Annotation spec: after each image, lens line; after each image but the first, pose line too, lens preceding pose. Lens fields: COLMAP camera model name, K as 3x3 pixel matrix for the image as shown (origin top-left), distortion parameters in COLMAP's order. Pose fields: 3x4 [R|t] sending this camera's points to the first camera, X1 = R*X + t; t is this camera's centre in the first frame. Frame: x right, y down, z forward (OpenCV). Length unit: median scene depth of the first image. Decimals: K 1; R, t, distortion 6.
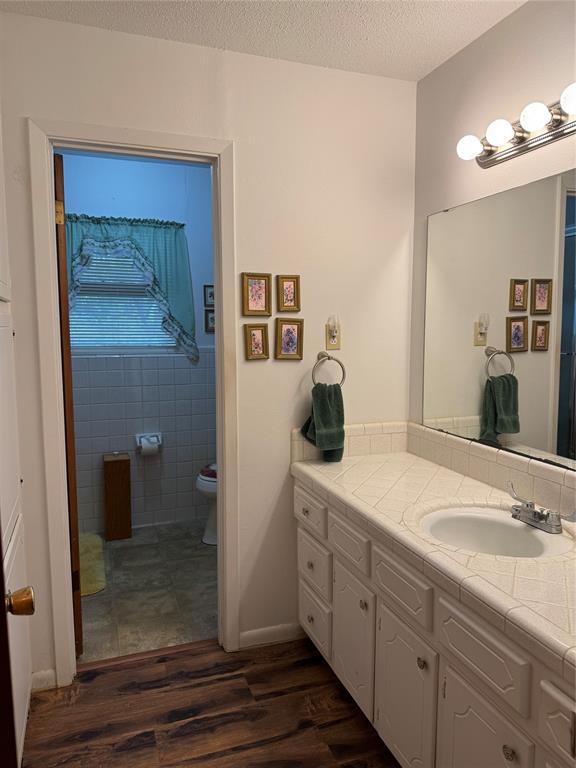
lens RADIAL K [[554.8, 0, 287.7], [0, 554.8, 387.4], [0, 0, 1]] dist [0.105780, -0.110797]
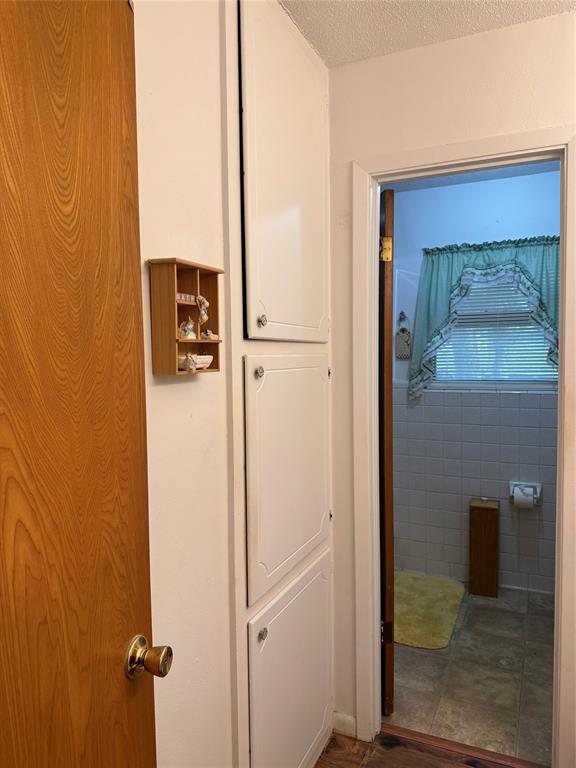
lens RADIAL K [[556.7, 0, 289.7], [0, 556.7, 386.2], [0, 0, 1]] dist [0.078924, -0.112264]
pose [[0.718232, 0.031354, -0.695097, 0.093448], [-0.066291, 0.997523, -0.023502, -0.021572], [0.692639, 0.062959, 0.718531, 0.118295]]
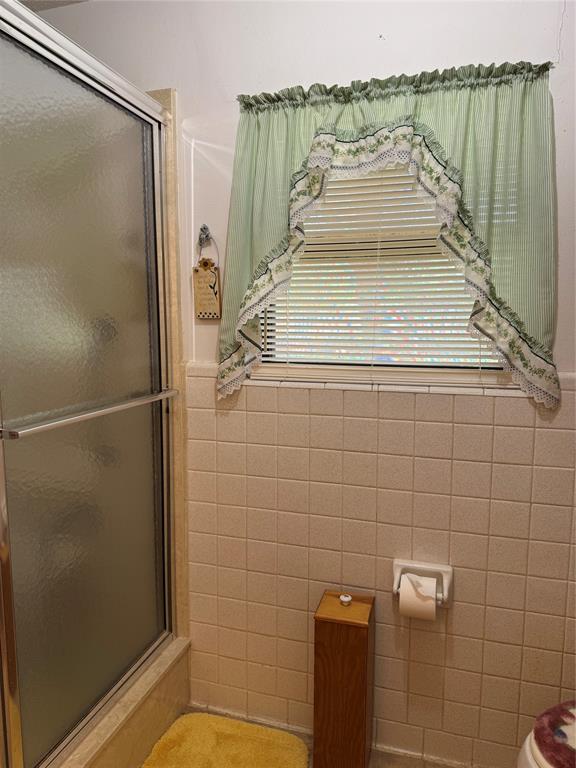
lens RADIAL K [[544.4, 0, 288.0], [0, 544.4, 384.0], [0, 0, 1]] dist [0.062930, -0.100346]
pose [[0.799546, 0.075652, -0.595821, -0.087447], [-0.071208, 0.996979, 0.031031, -0.068881], [0.596369, 0.017616, 0.802517, 0.604200]]
